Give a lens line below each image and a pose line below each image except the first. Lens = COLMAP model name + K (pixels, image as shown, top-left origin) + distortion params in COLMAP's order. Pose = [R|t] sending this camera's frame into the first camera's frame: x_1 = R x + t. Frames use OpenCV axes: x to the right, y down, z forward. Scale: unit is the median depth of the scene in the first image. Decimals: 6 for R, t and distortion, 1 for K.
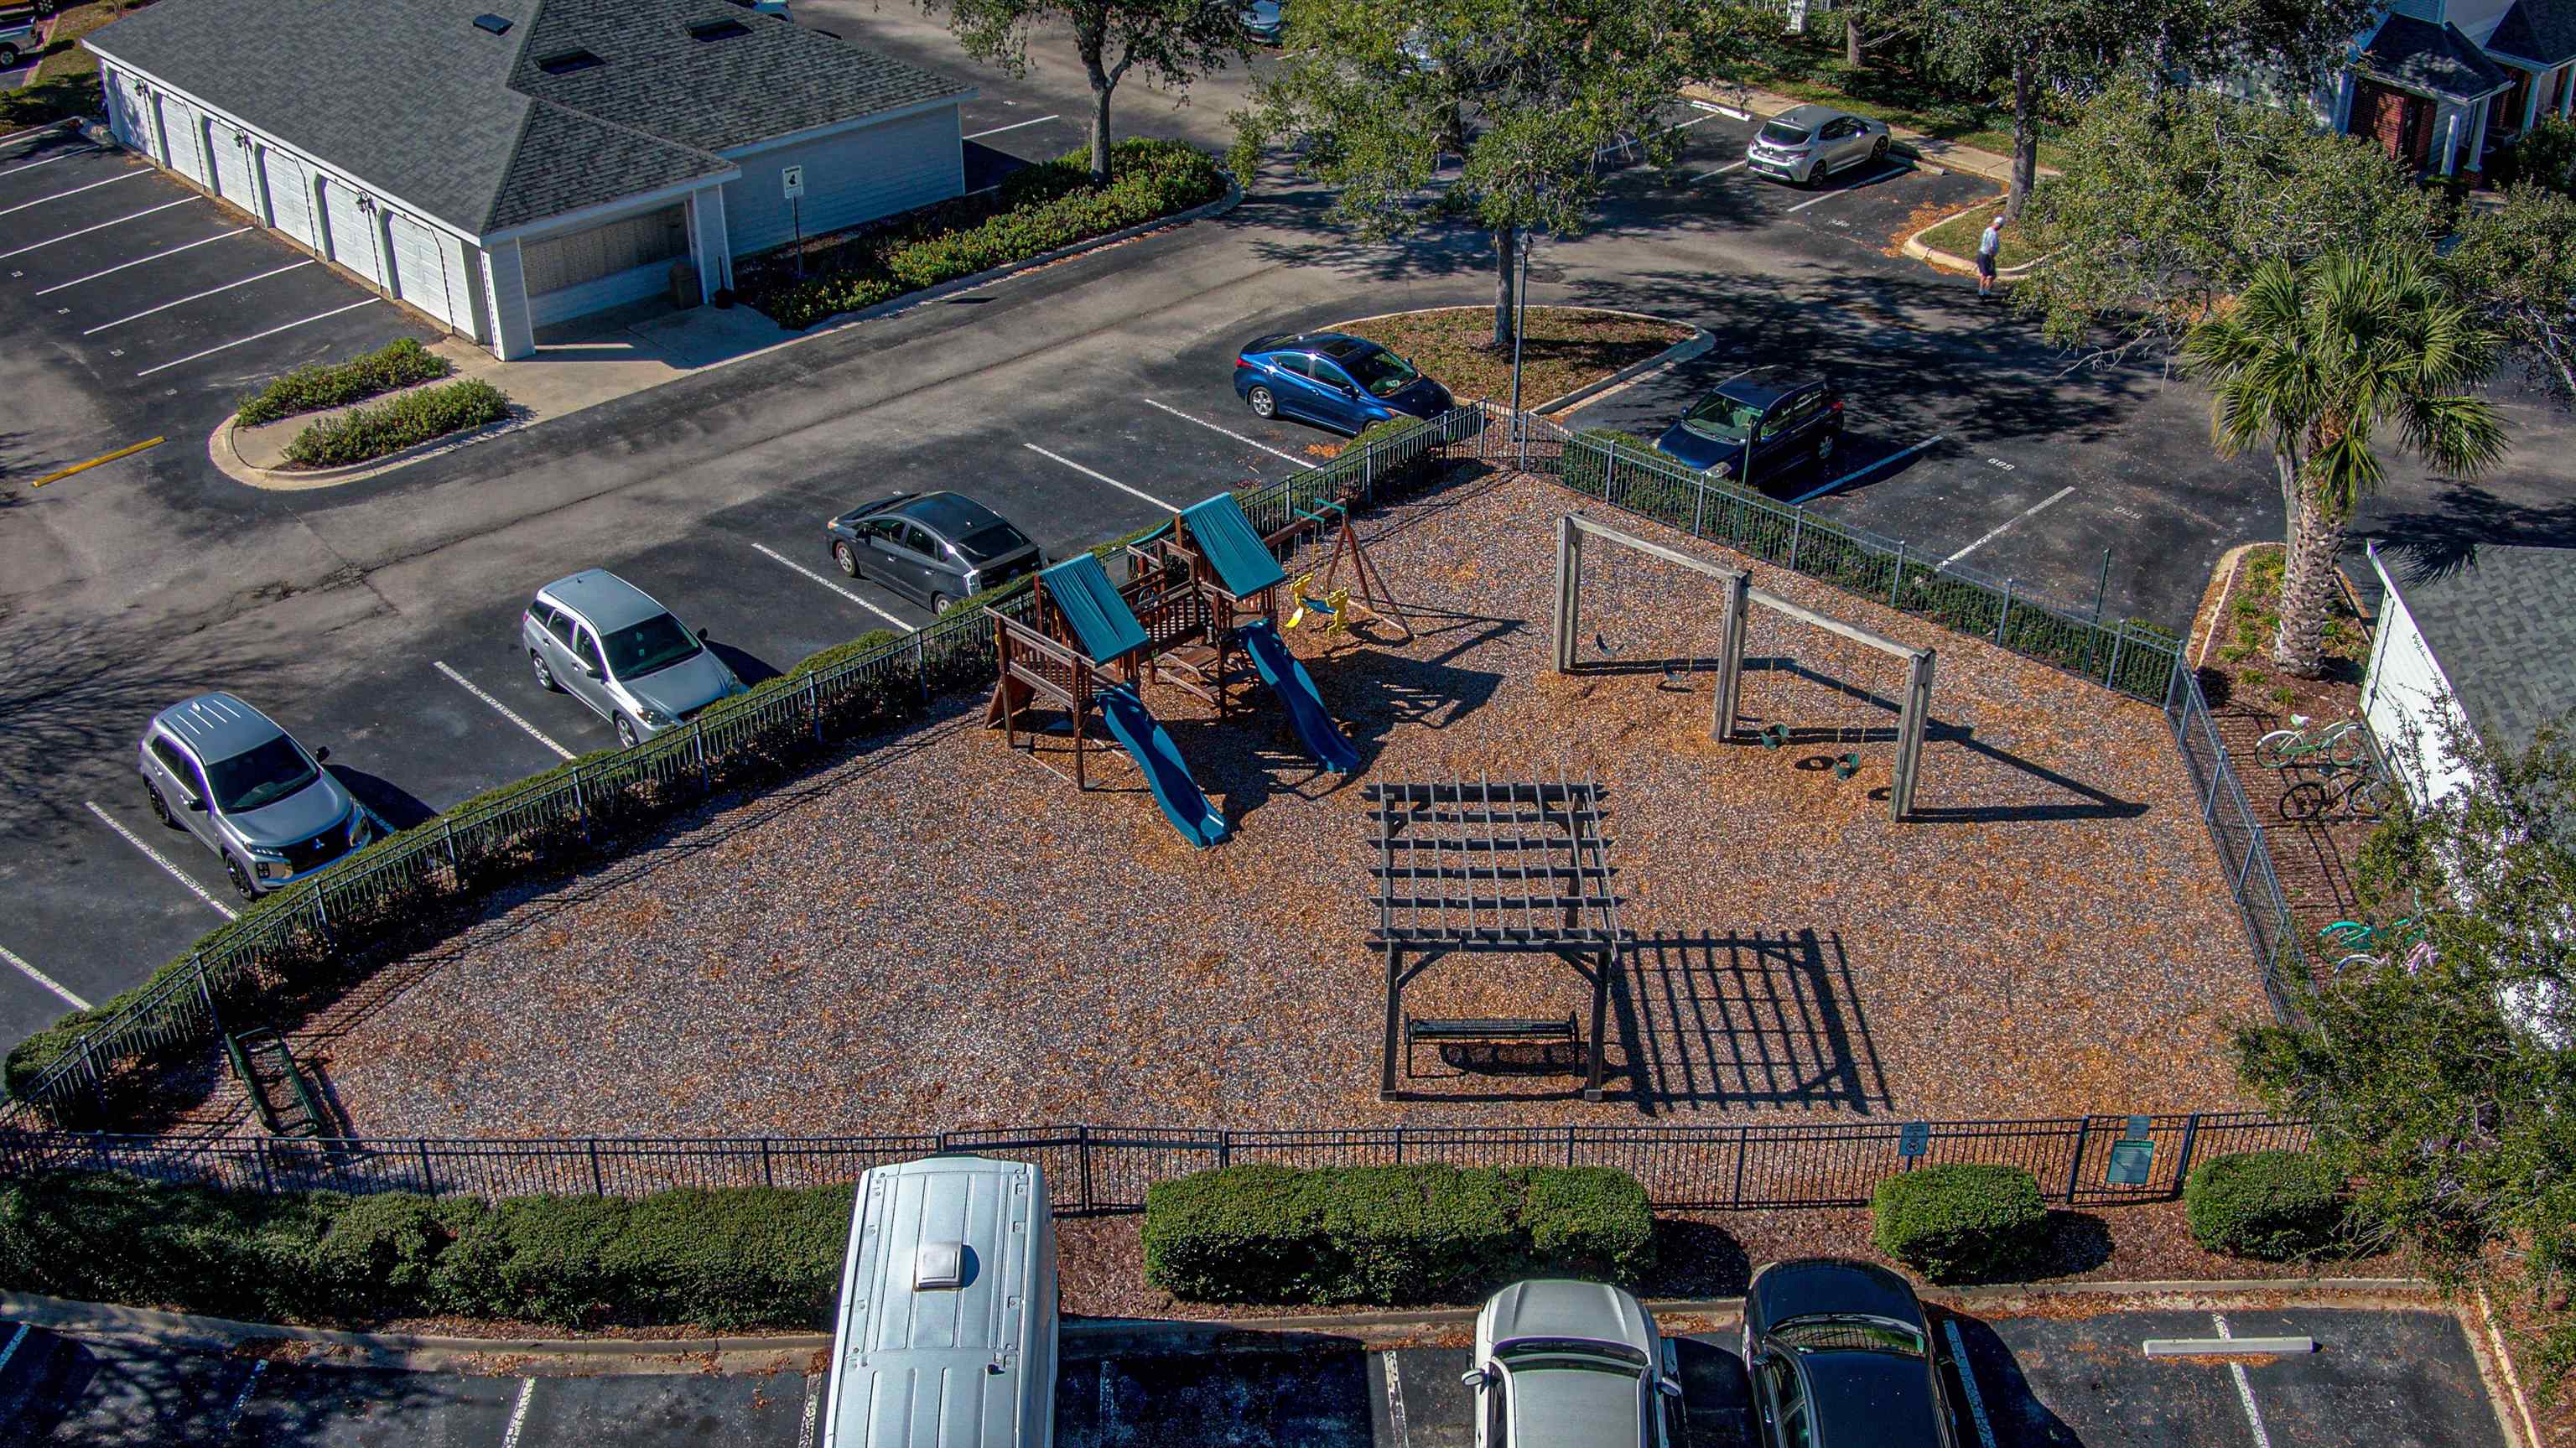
lens RADIAL K [[2450.9, 0, 1286.6], [0, 2450.9, 740.7], [0, 0, 1]] dist [0.044661, -0.560225]
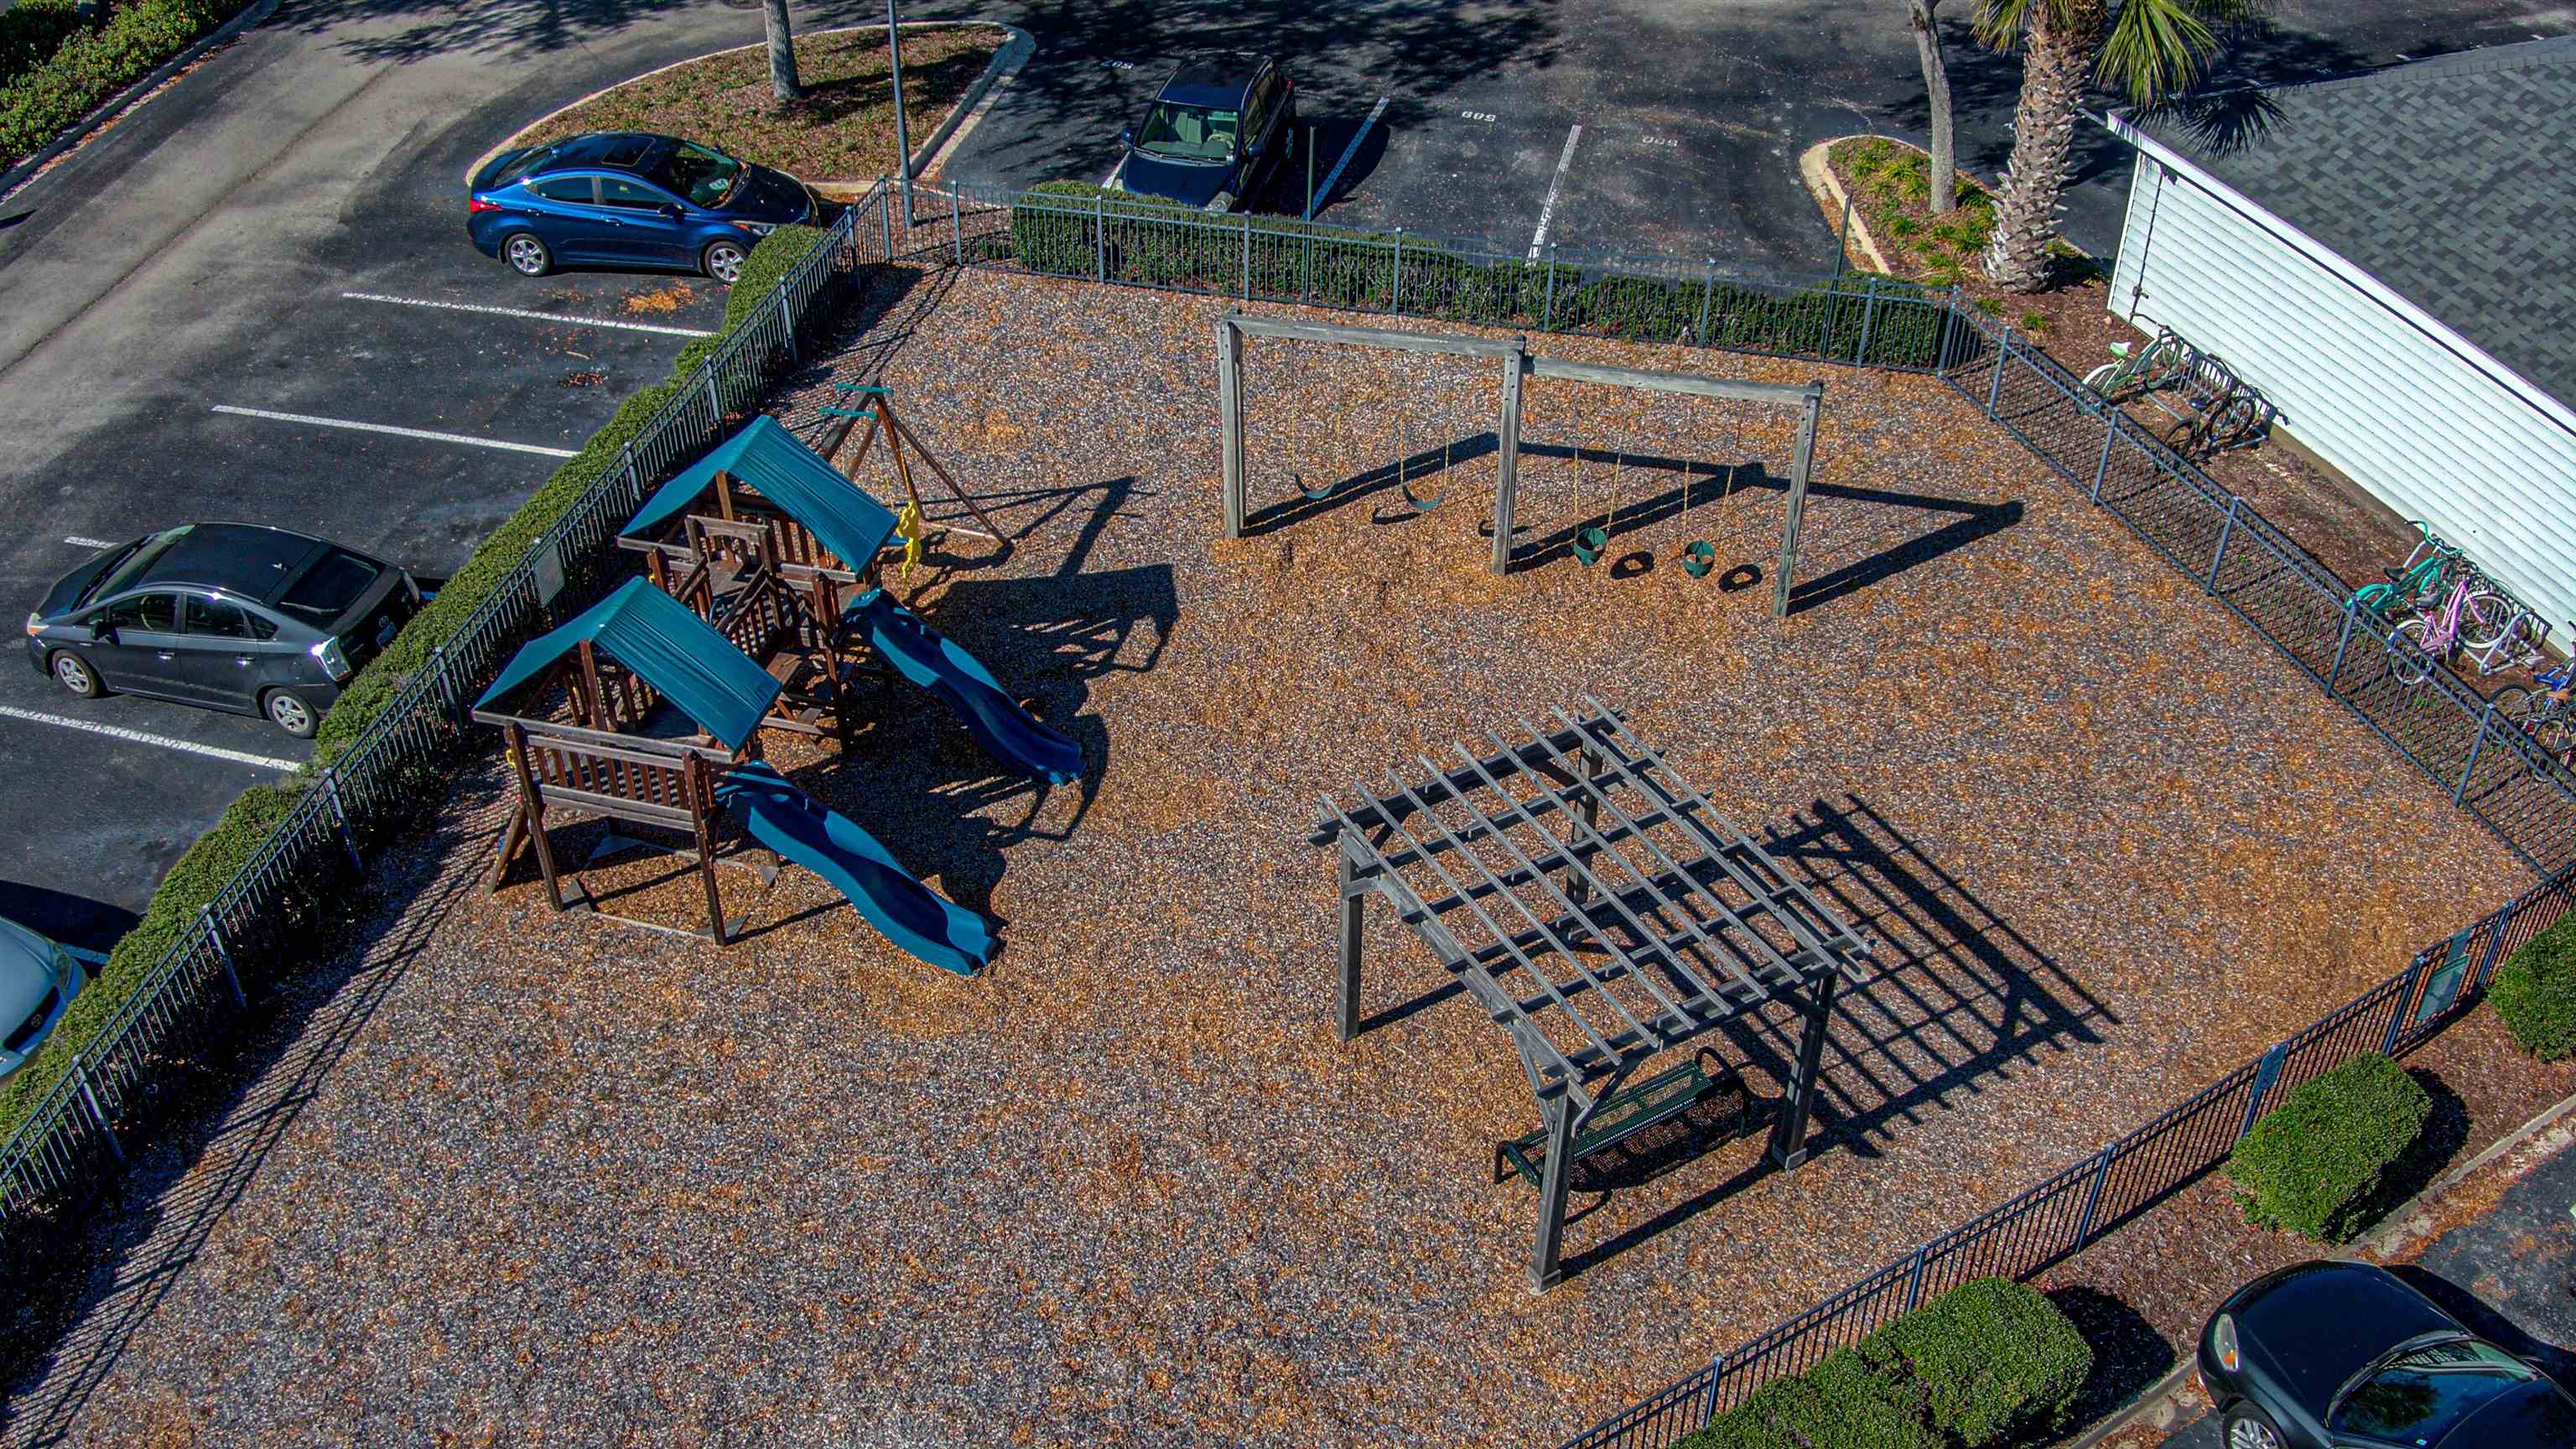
lens RADIAL K [[2451.0, 0, 1286.6], [0, 2451.0, 741.2], [0, 0, 1]] dist [0.044661, -0.560225]
pose [[0.859646, -0.312405, 0.404242, -0.172005], [0.258622, 0.948481, 0.183027, -0.092665], [-0.440594, -0.052793, 0.896153, 0.334260]]
